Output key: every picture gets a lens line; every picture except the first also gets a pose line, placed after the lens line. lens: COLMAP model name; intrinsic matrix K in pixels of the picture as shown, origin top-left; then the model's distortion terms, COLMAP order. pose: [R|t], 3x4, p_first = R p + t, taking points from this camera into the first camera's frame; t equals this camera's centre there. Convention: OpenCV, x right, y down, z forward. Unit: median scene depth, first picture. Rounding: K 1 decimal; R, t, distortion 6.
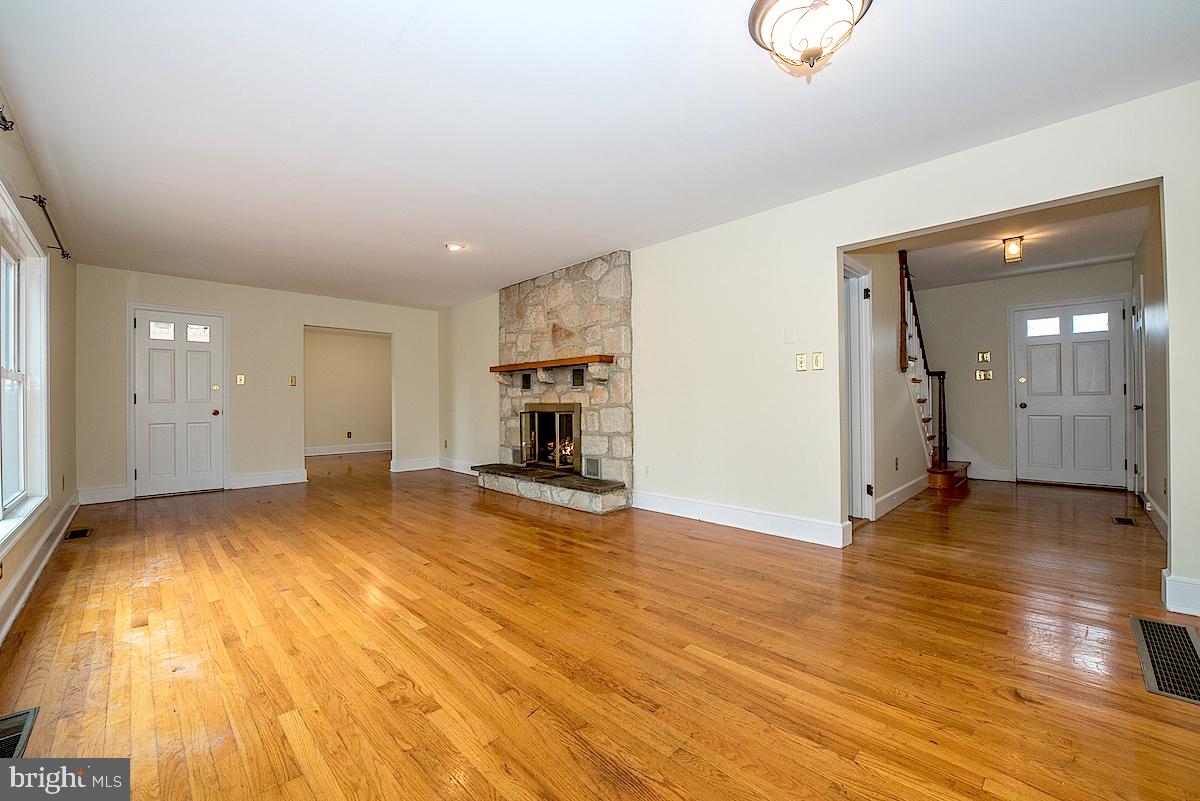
lens RADIAL K [[473.4, 0, 605.2], [0, 473.4, 399.8], [0, 0, 1]] dist [-0.009537, -0.000023]
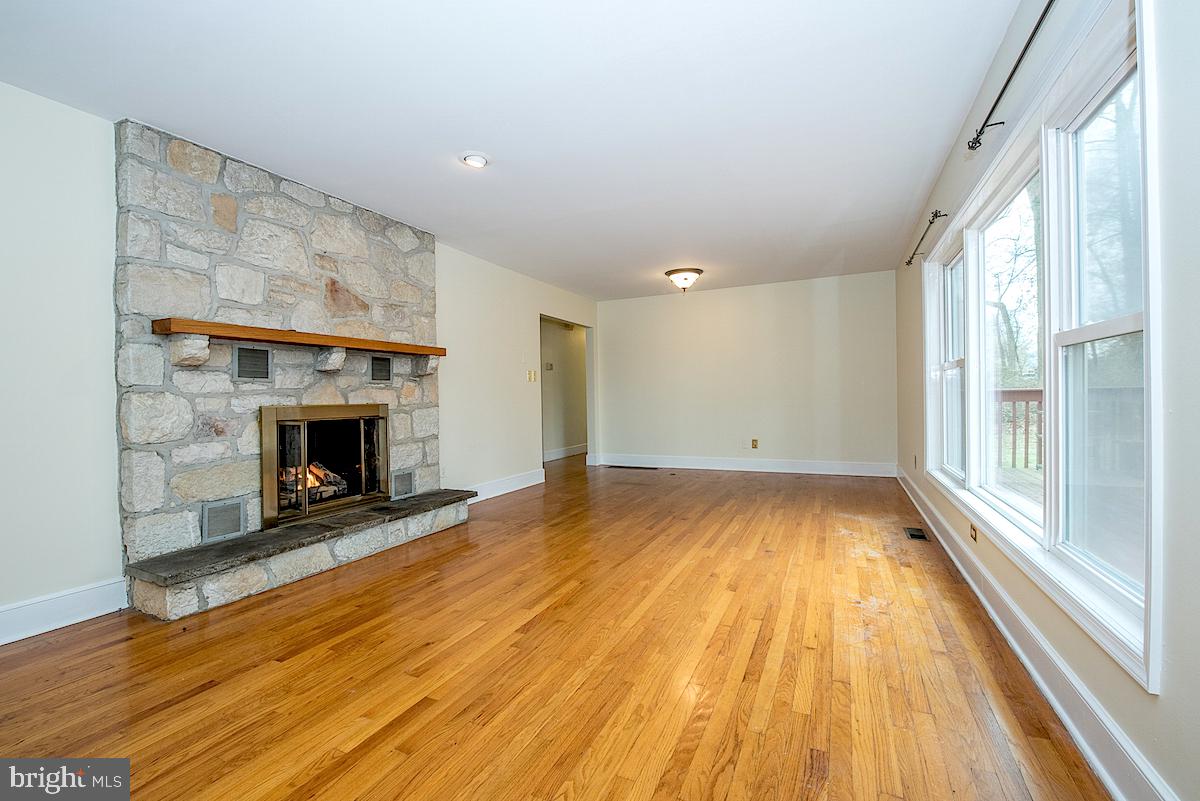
lens RADIAL K [[473.4, 0, 604.2], [0, 473.4, 398.9], [0, 0, 1]] dist [-0.009537, -0.000023]
pose [[-0.318993, 0.012796, 0.947671, -0.851835], [0.020092, 0.999775, -0.006736, 0.011327], [-0.947544, 0.016892, -0.319179, 0.898708]]
